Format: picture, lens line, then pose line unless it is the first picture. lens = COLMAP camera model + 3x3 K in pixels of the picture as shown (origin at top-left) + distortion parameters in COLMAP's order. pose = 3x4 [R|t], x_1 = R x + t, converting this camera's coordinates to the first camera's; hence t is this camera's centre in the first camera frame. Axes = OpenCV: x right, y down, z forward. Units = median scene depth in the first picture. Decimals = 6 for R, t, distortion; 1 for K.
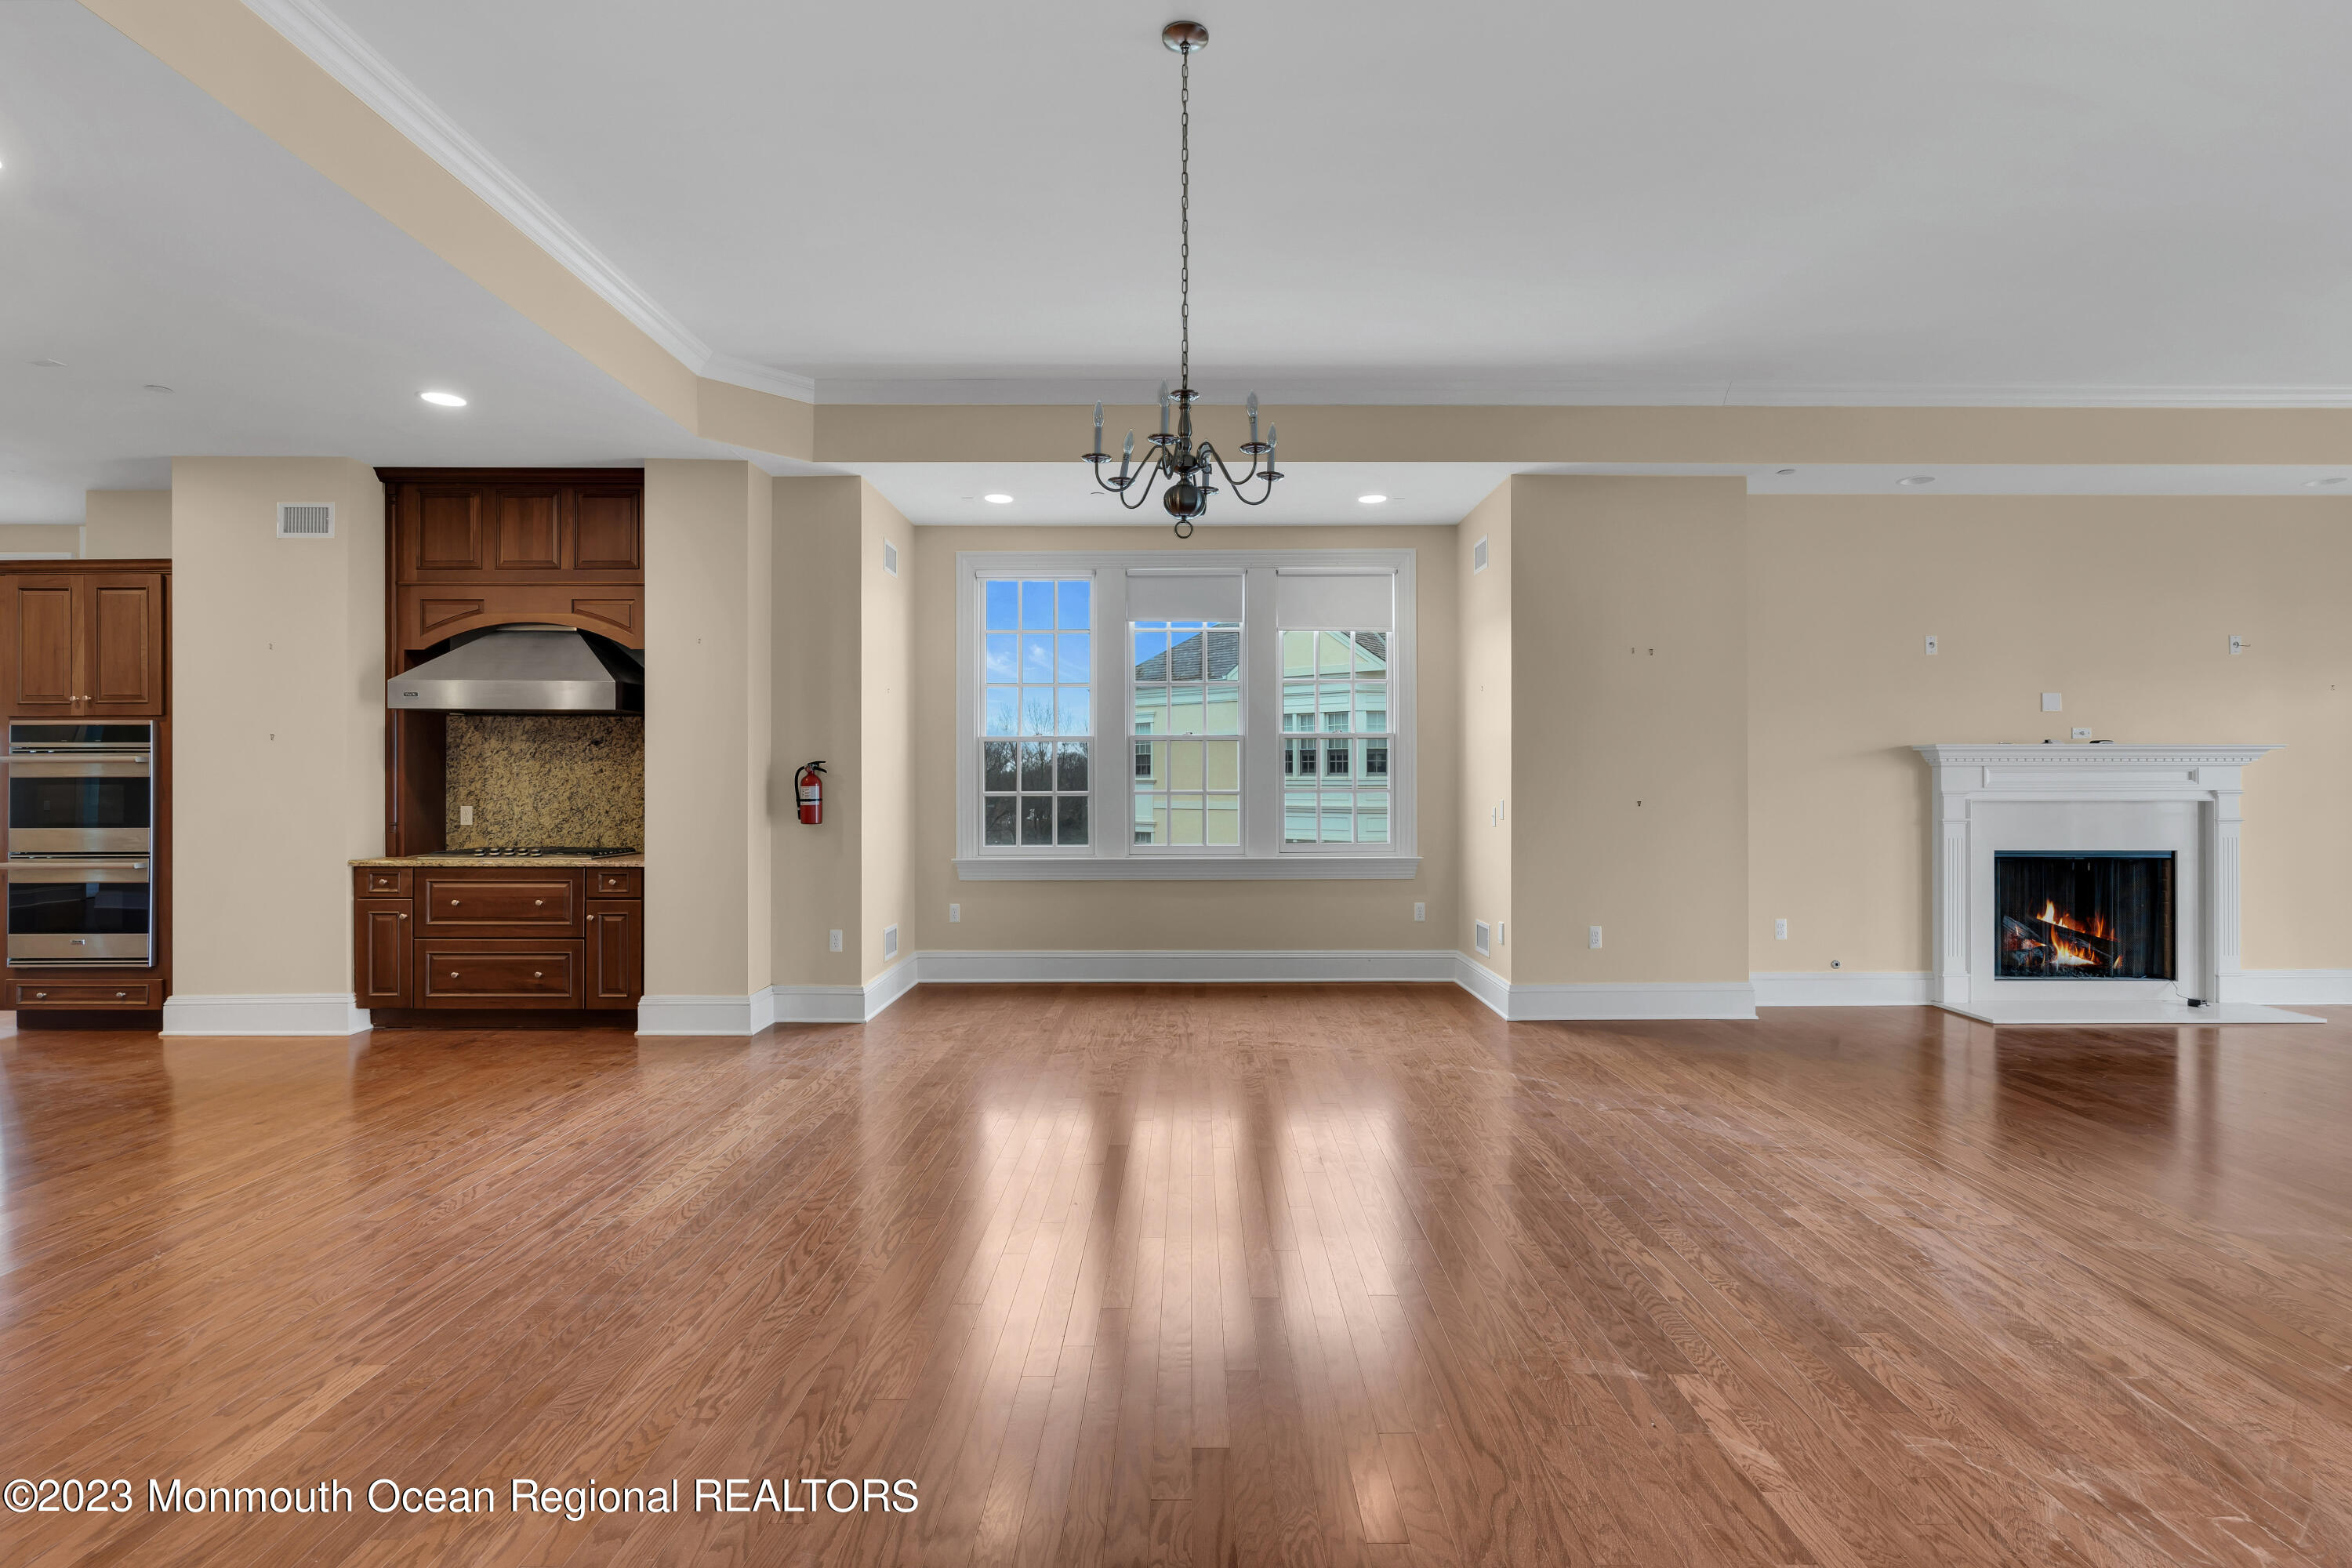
lens RADIAL K [[1071.5, 0, 1187.5], [0, 1071.5, 783.0], [0, 0, 1]] dist [-0.000574, 0.000453]
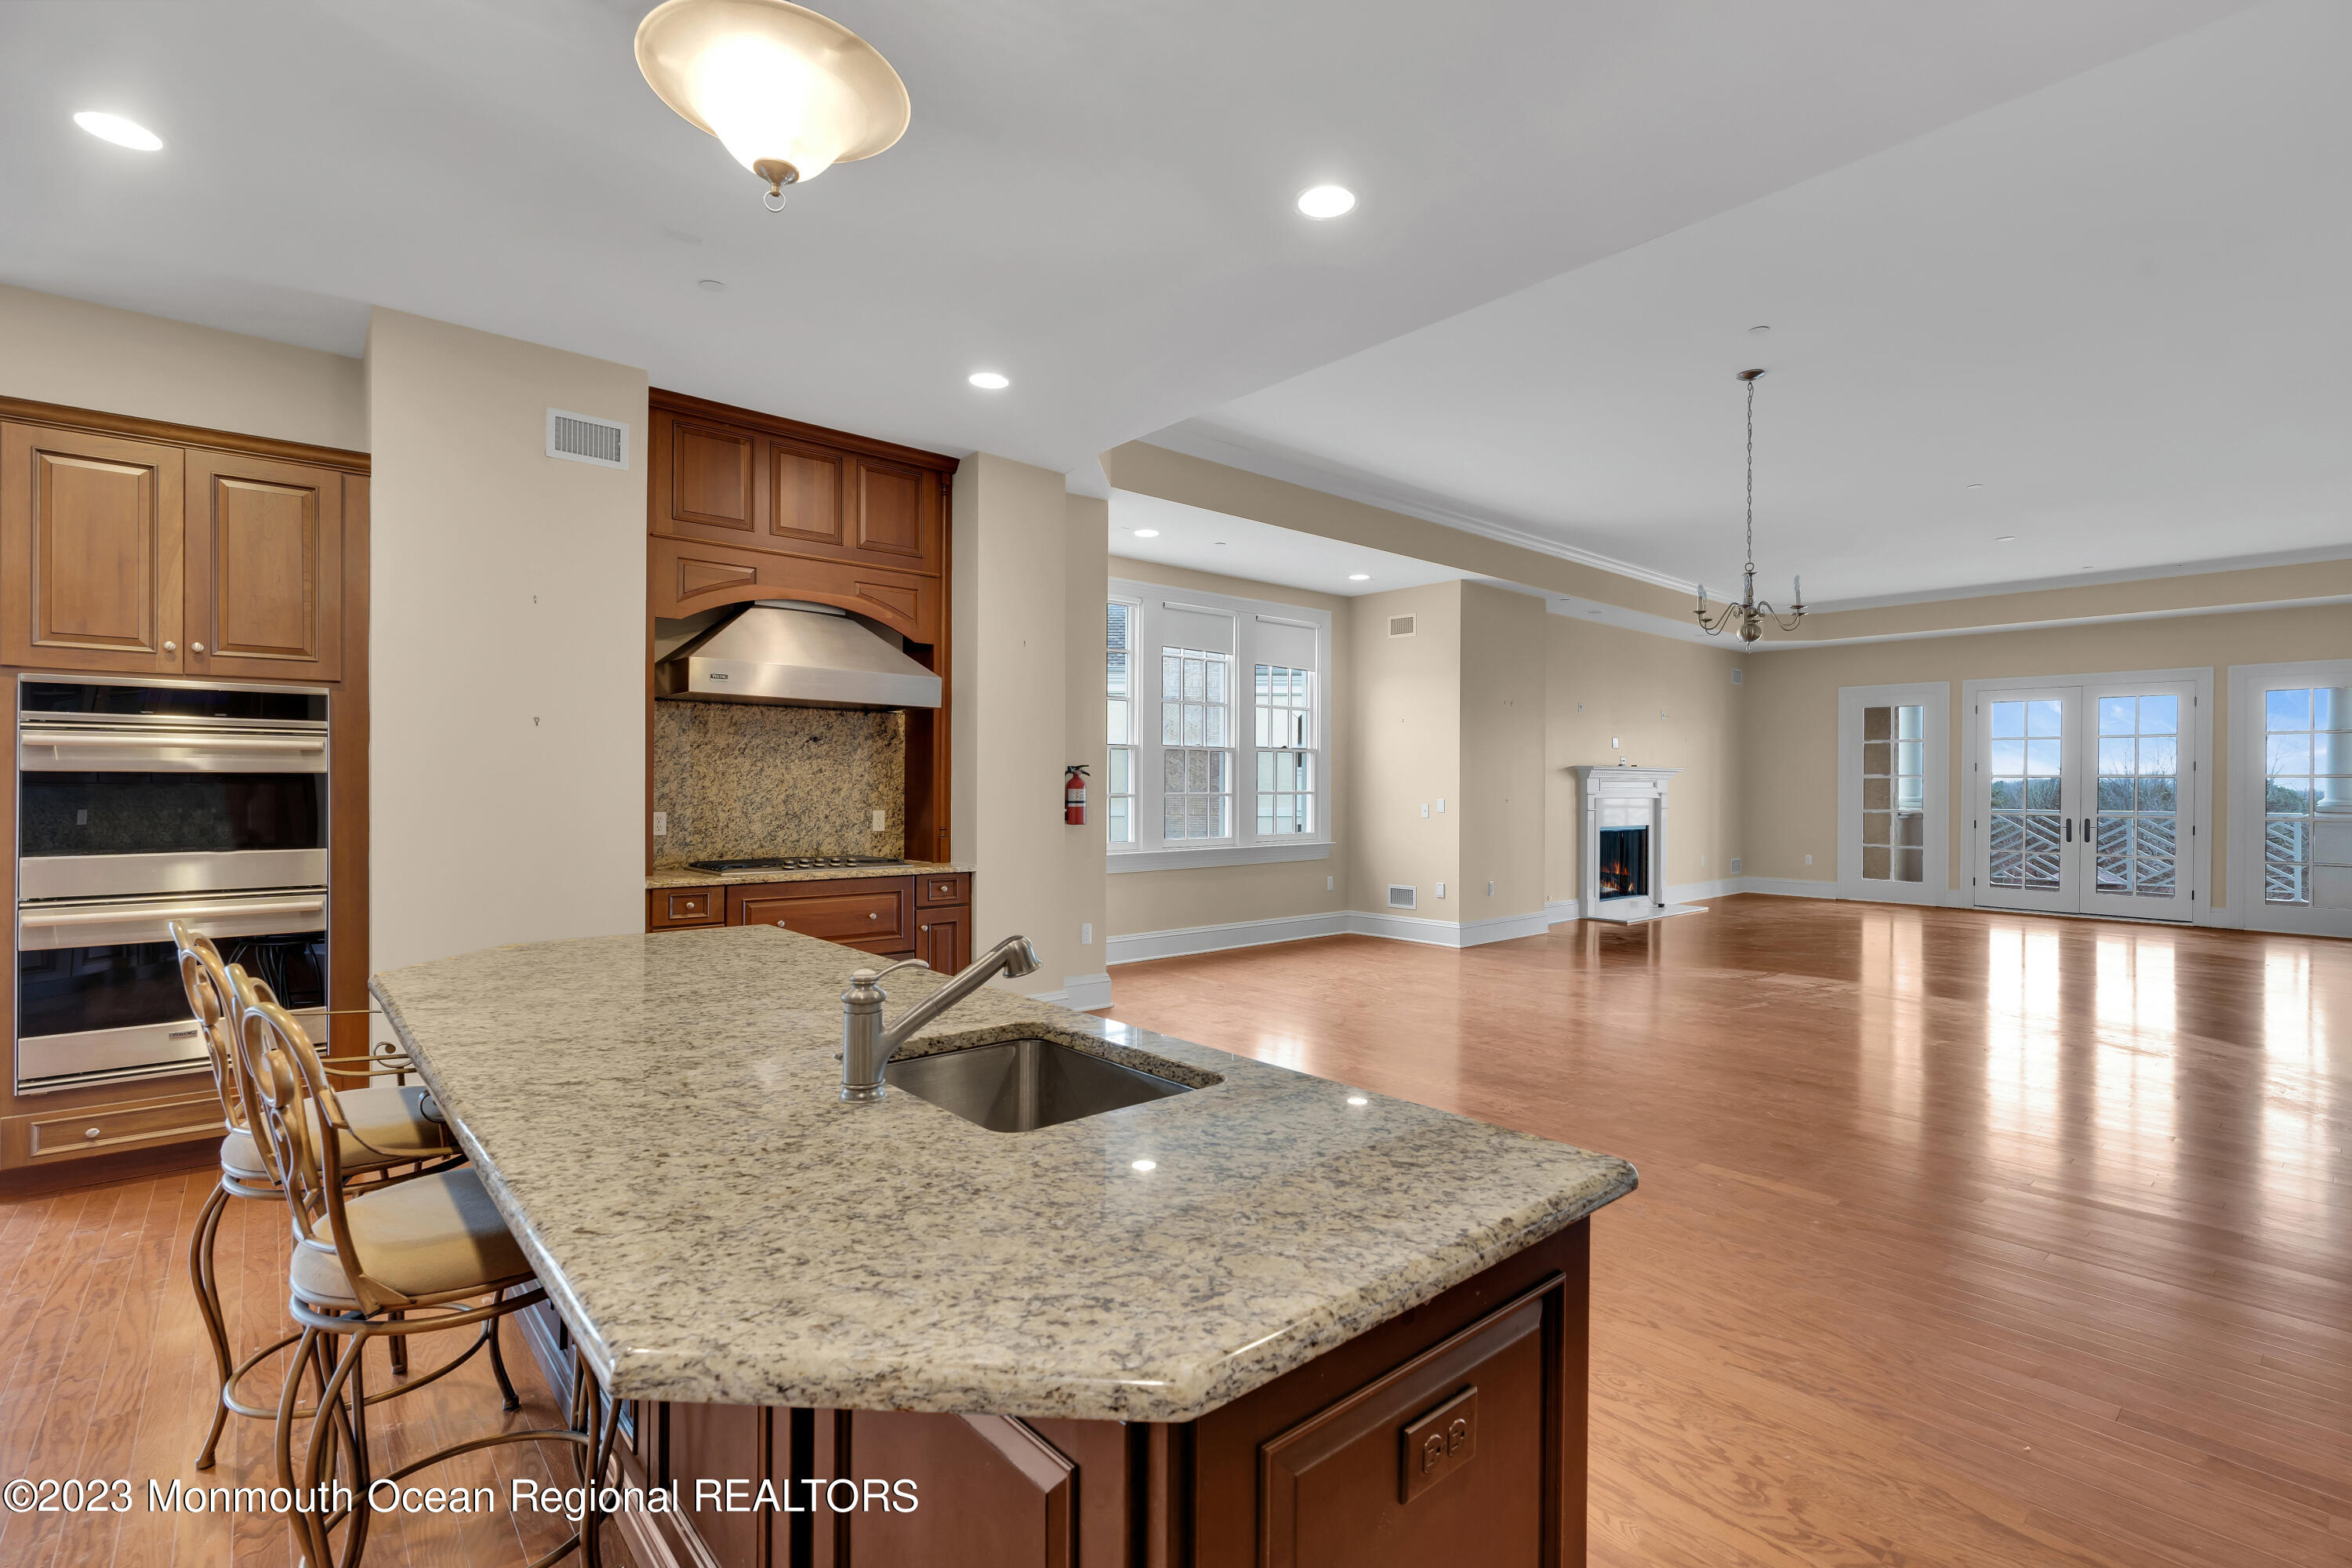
lens RADIAL K [[1073.8, 0, 1183.5], [0, 1073.8, 784.0], [0, 0, 1]] dist [-0.005558, -0.000479]
pose [[0.751242, 0.004978, 0.660008, -1.002024], [-0.004022, 0.999988, -0.002965, 0.001327], [-0.660014, -0.000427, 0.751253, 0.143643]]
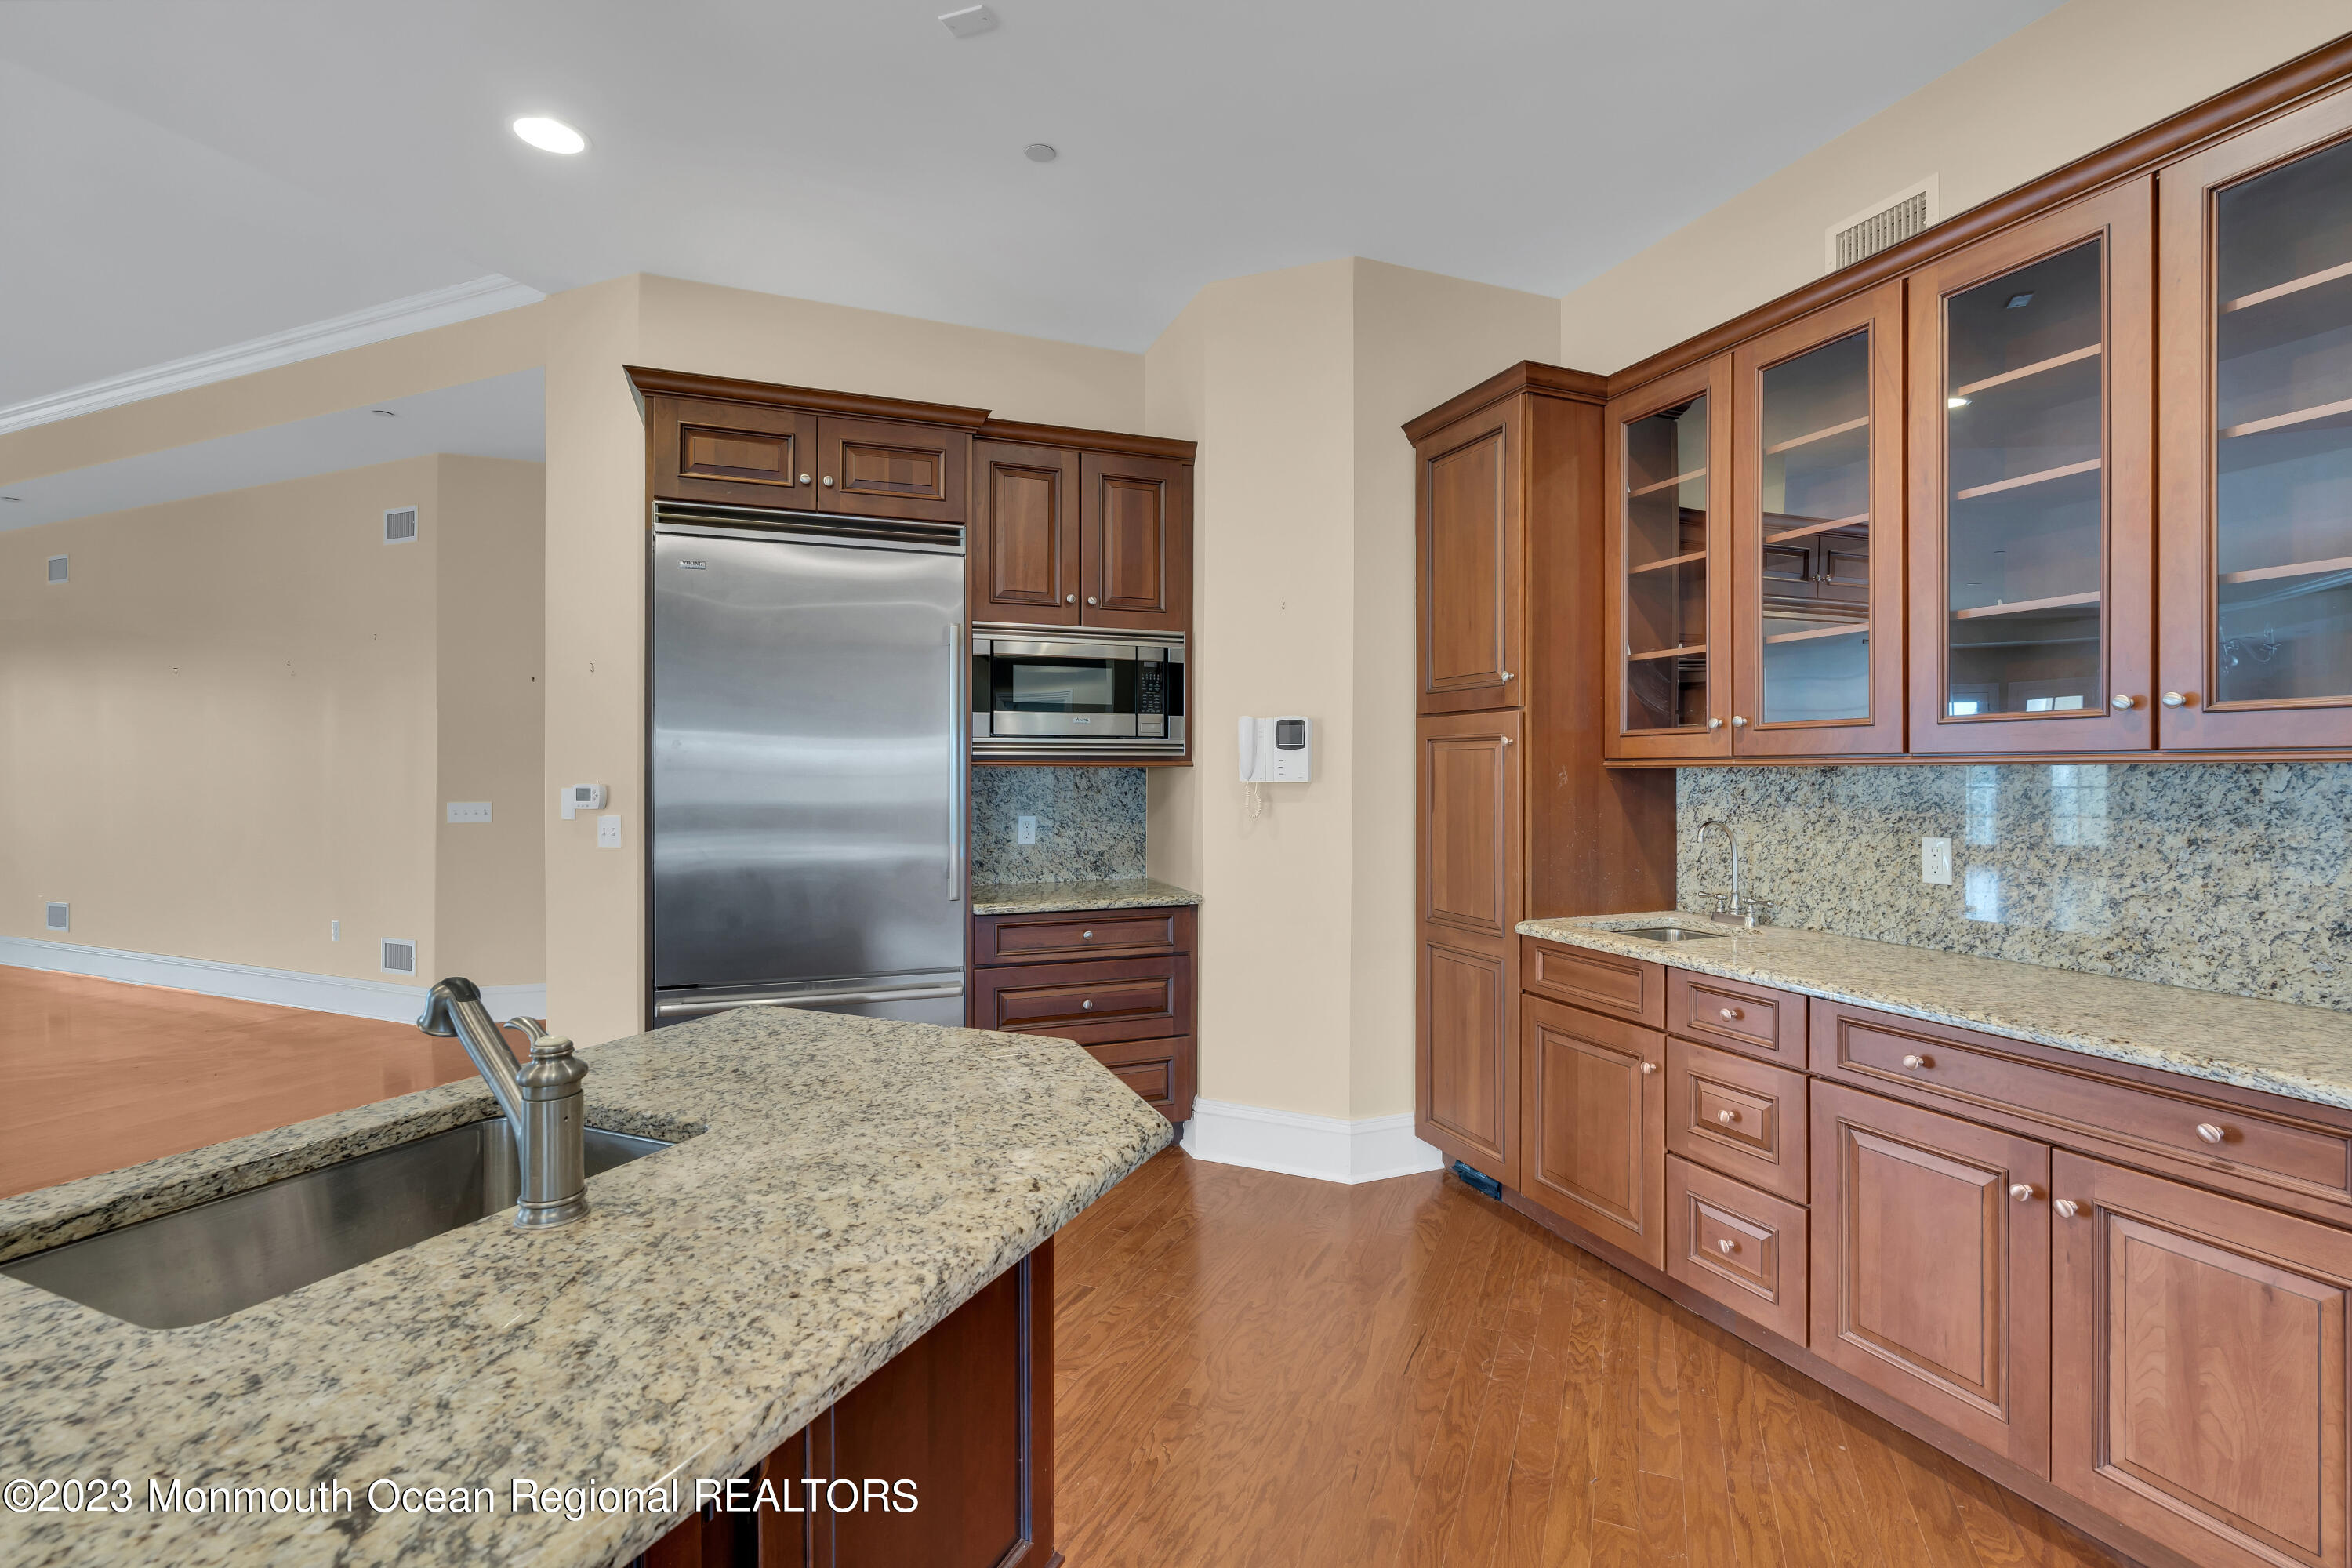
lens RADIAL K [[1073.8, 0, 1183.5], [0, 1073.8, 784.0], [0, 0, 1]] dist [-0.005558, -0.000479]
pose [[-0.918816, -0.003253, 0.394673, -1.060149], [0.000899, 0.999946, 0.010334, 0.000403], [-0.394686, 0.009850, -0.918763, 0.509239]]
